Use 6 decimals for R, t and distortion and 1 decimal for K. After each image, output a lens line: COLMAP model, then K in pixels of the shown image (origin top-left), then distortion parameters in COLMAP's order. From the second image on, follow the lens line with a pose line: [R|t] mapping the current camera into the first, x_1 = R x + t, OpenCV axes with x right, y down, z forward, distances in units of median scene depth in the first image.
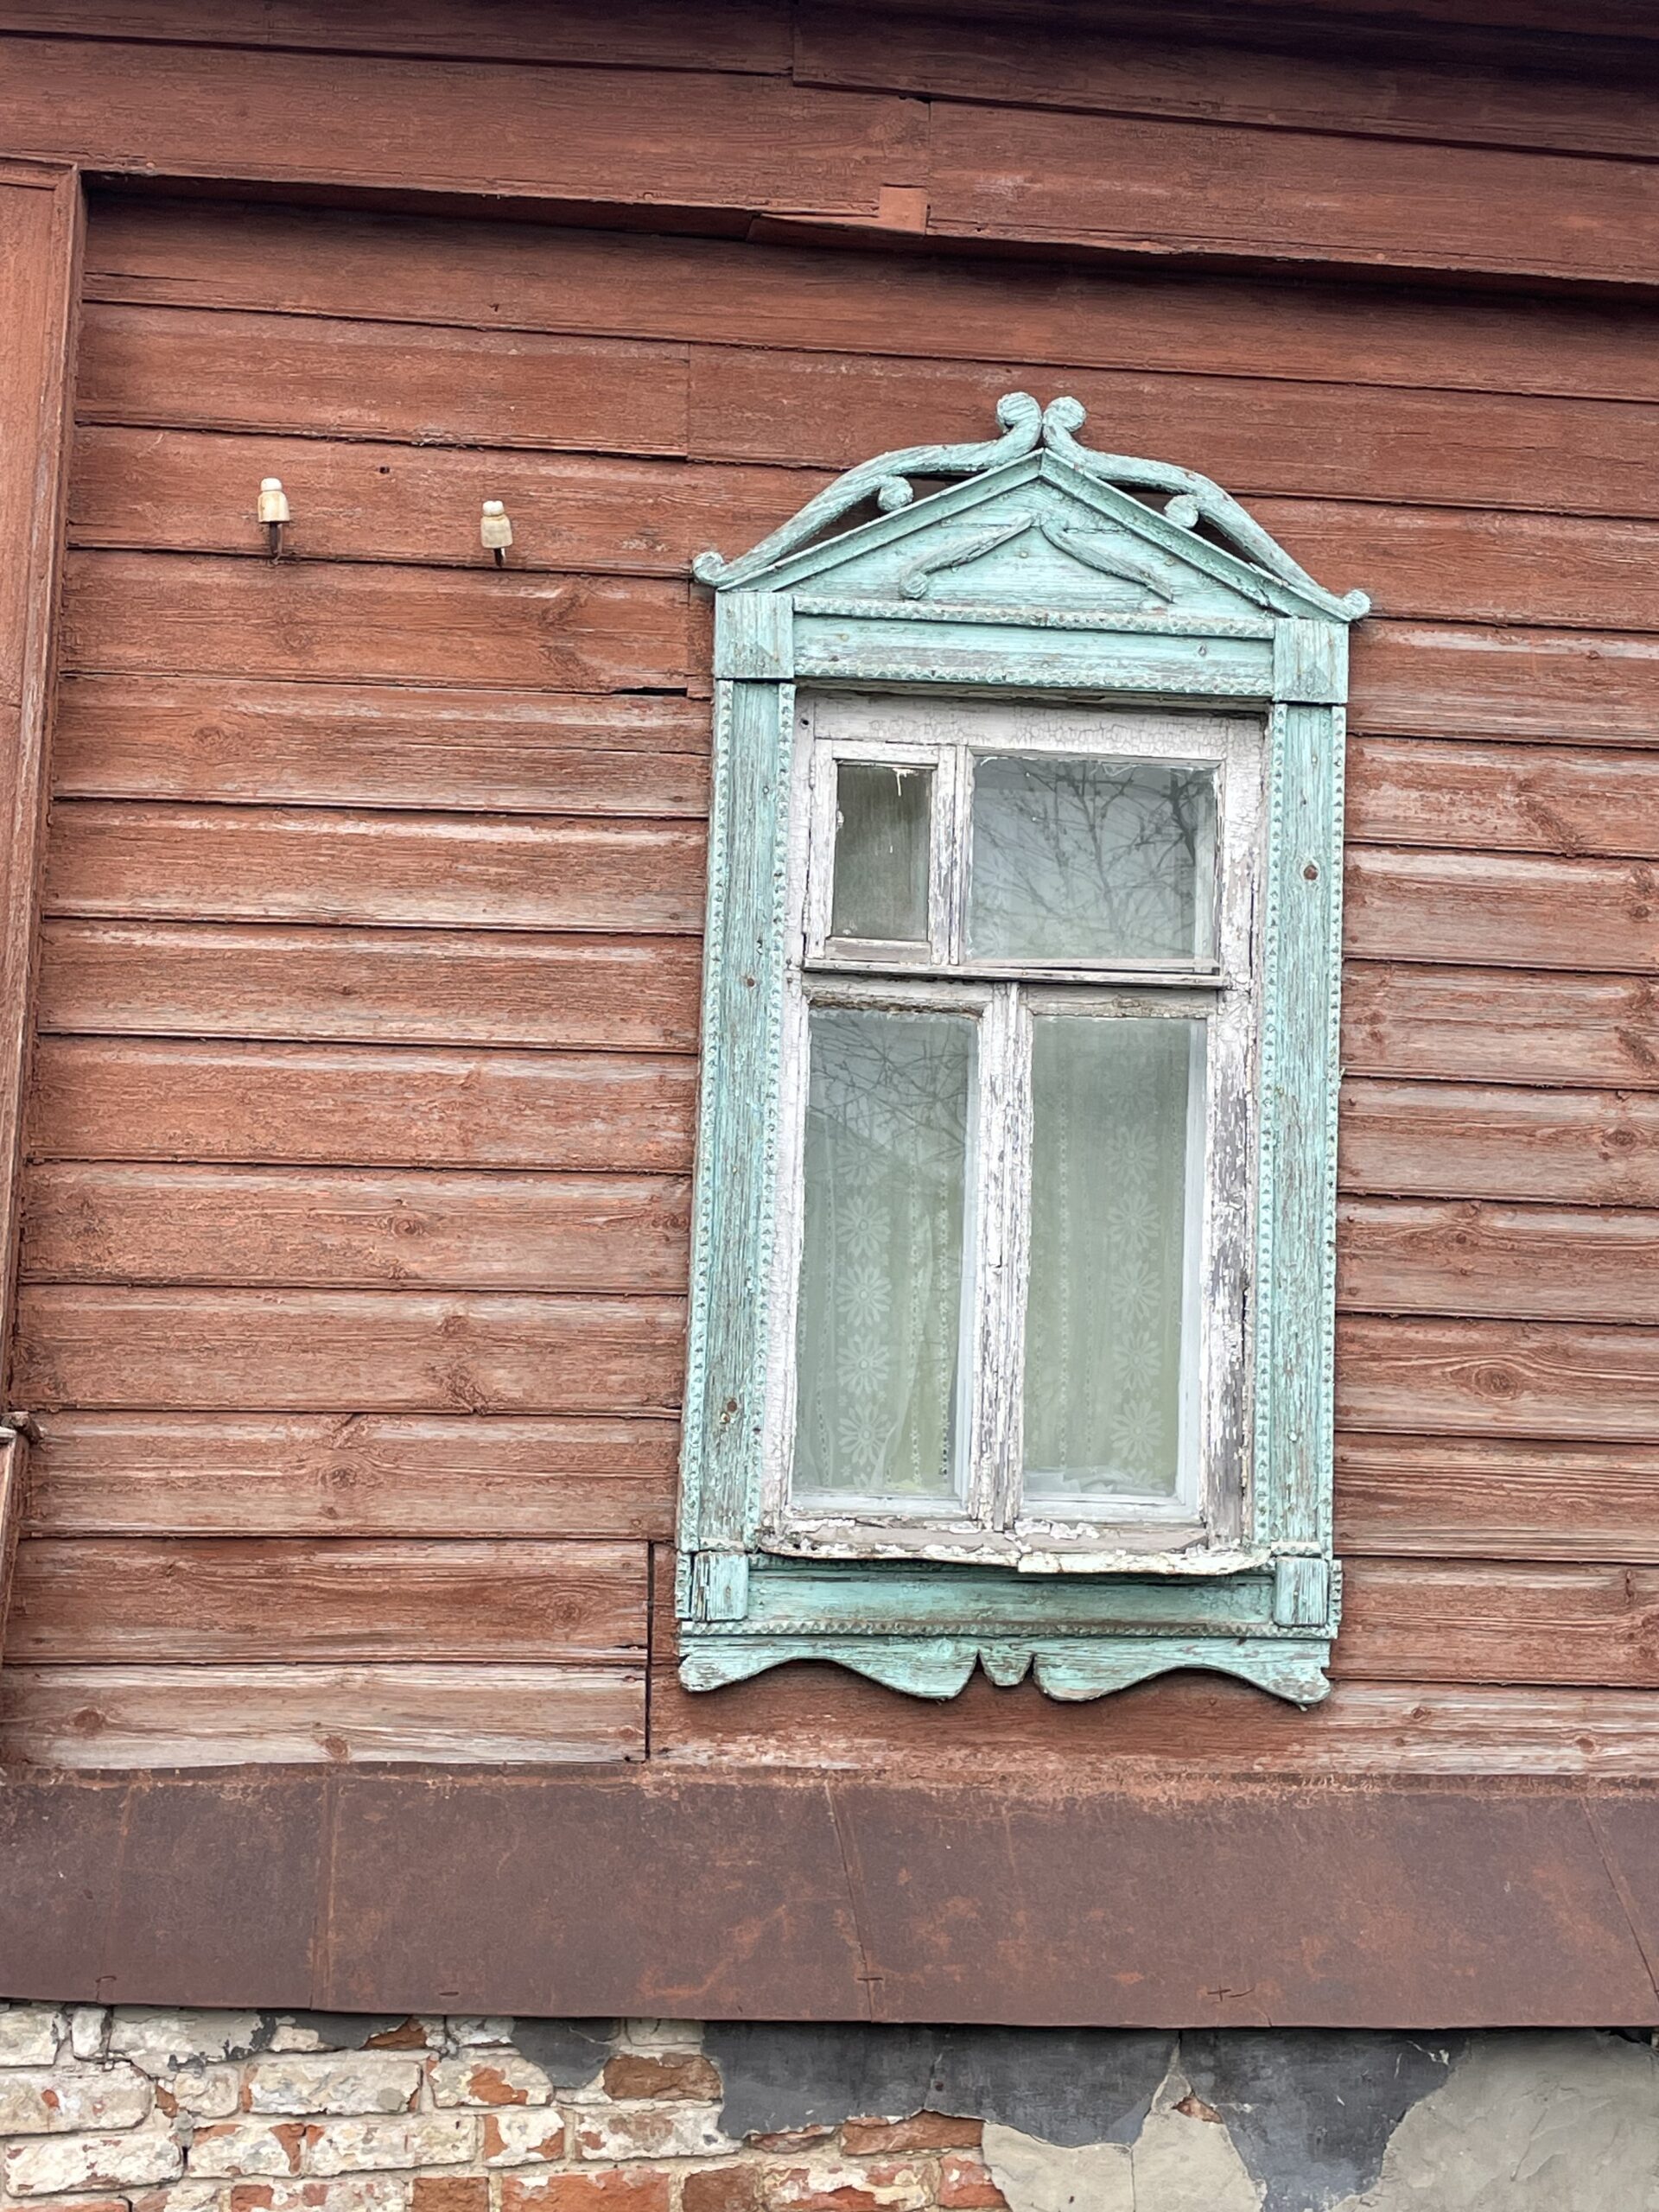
lens RADIAL K [[3100.3, 0, 829.5], [0, 3100.3, 1106.0], [0, 0, 1]] dist [0.139325, -0.025083]
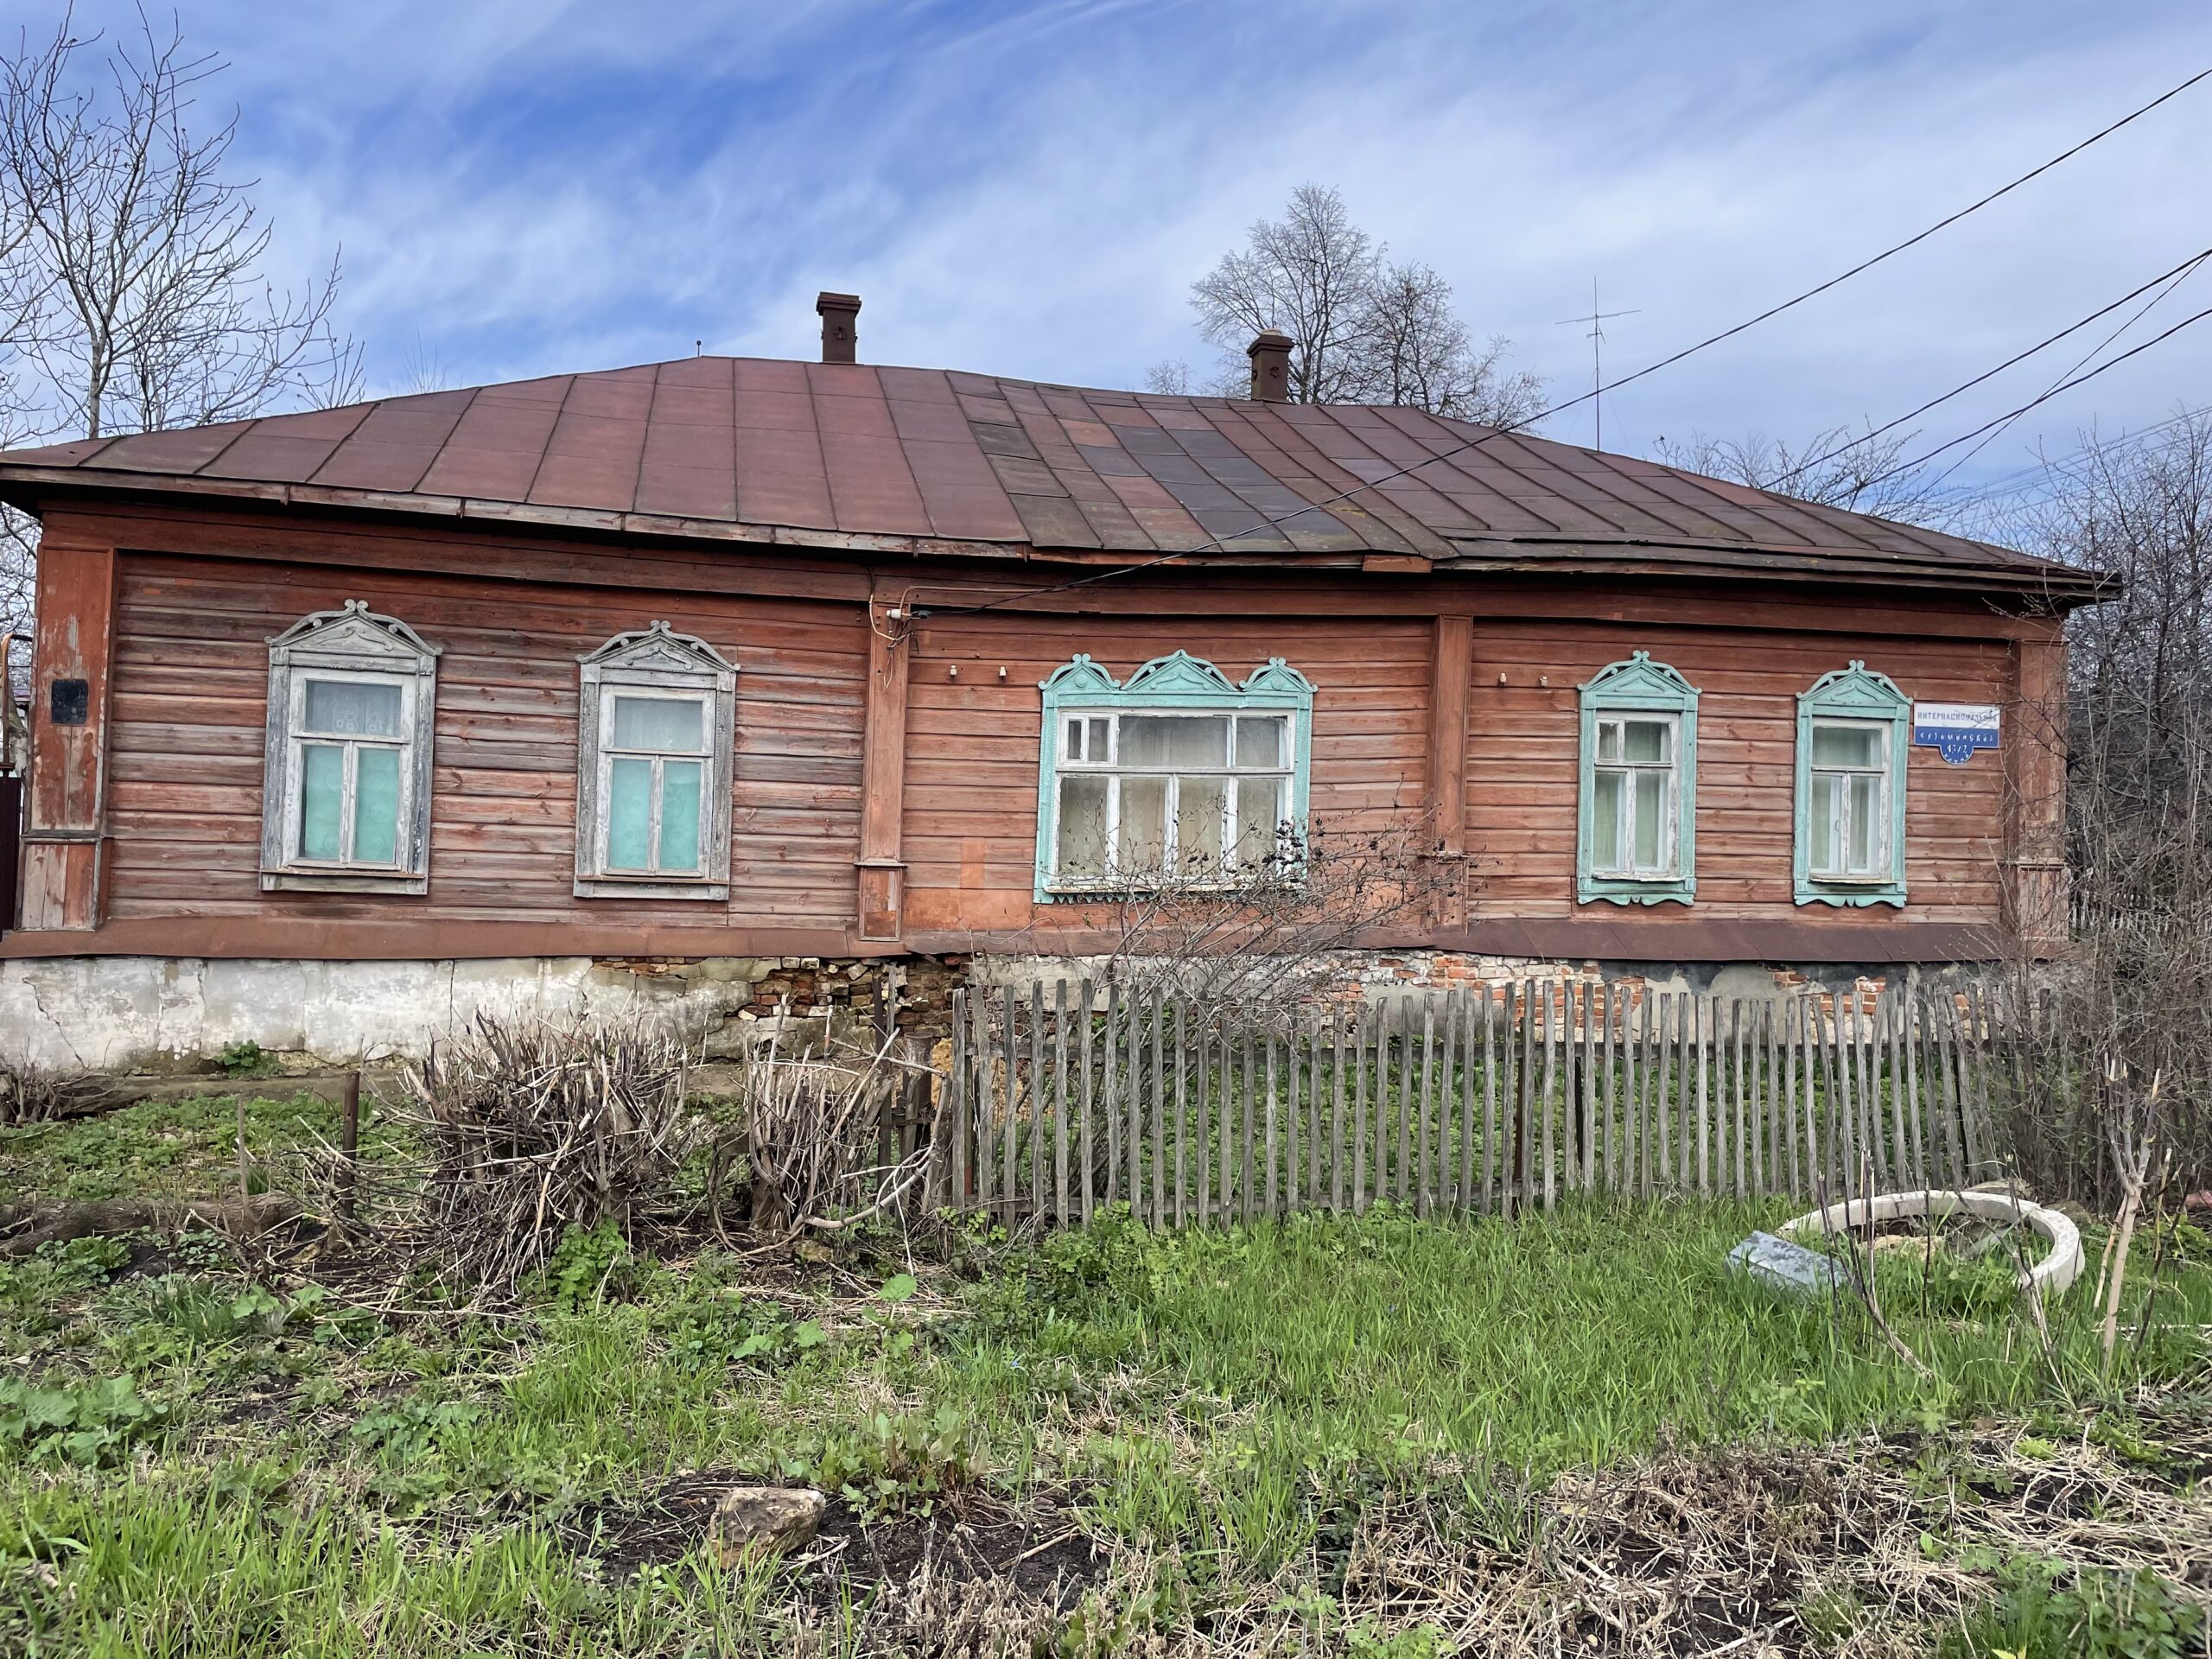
lens RADIAL K [[1667.1, 0, 1121.6], [0, 1667.1, 815.8], [0, 0, 1]] dist [0.099952, -0.136679]
pose [[0.995661, -0.008997, 0.092616, -1.047727], [0.000634, 0.995948, 0.089931, -0.211317], [-0.093050, -0.089482, 0.991632, -1.683762]]
